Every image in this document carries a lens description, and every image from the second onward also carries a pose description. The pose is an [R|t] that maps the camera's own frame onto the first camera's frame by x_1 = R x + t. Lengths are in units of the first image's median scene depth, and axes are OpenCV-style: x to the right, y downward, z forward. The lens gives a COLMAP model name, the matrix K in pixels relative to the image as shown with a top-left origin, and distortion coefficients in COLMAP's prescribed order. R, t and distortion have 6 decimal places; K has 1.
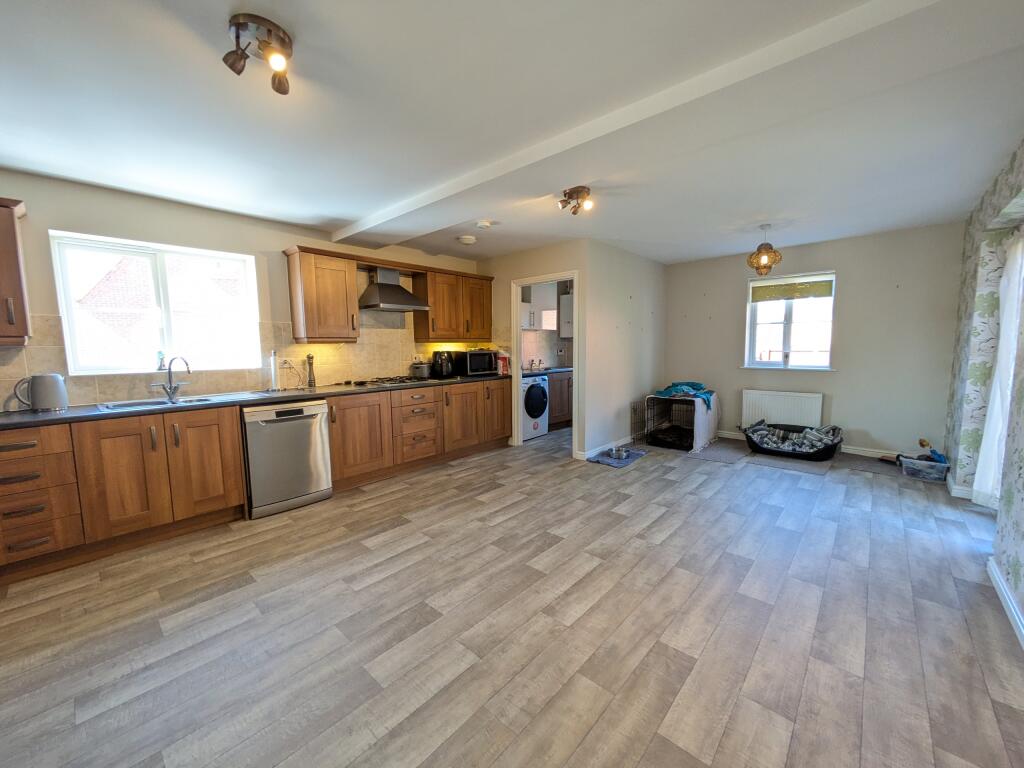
lens RADIAL K [[406.7, 0, 517.1], [0, 406.7, 387.3], [0, 0, 1]] dist [-0.000440, 0.000492]
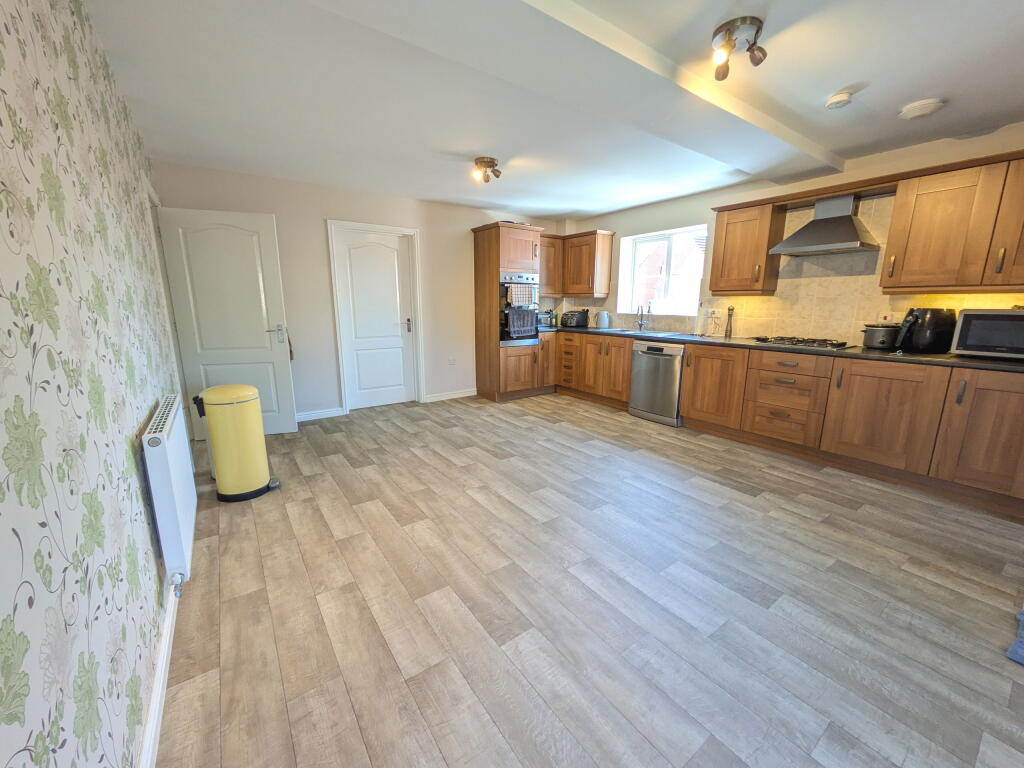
lens RADIAL K [[406.7, 0, 517.1], [0, 406.7, 387.3], [0, 0, 1]] dist [-0.000440, 0.000492]
pose [[-0.217149, 0.212019, -0.952835, 0.767085], [-0.102011, 0.965853, 0.238164, -0.080839], [0.970793, 0.148917, -0.188106, 0.761235]]
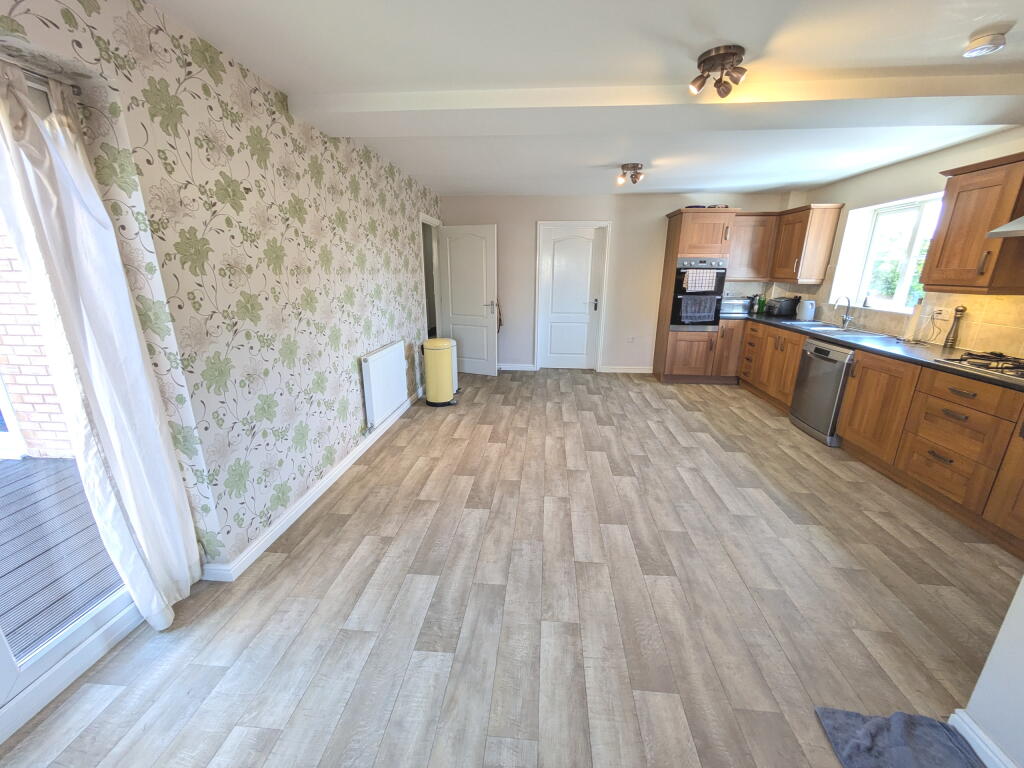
lens RADIAL K [[403.8, 0, 514.3], [0, 403.8, 385.9], [0, 0, 1]] dist [0.000045, 0.000326]
pose [[-0.800610, 0.175187, -0.573003, 0.725809], [-0.057649, 0.929346, 0.364681, -0.191693], [0.596406, 0.325000, -0.733945, 1.233683]]
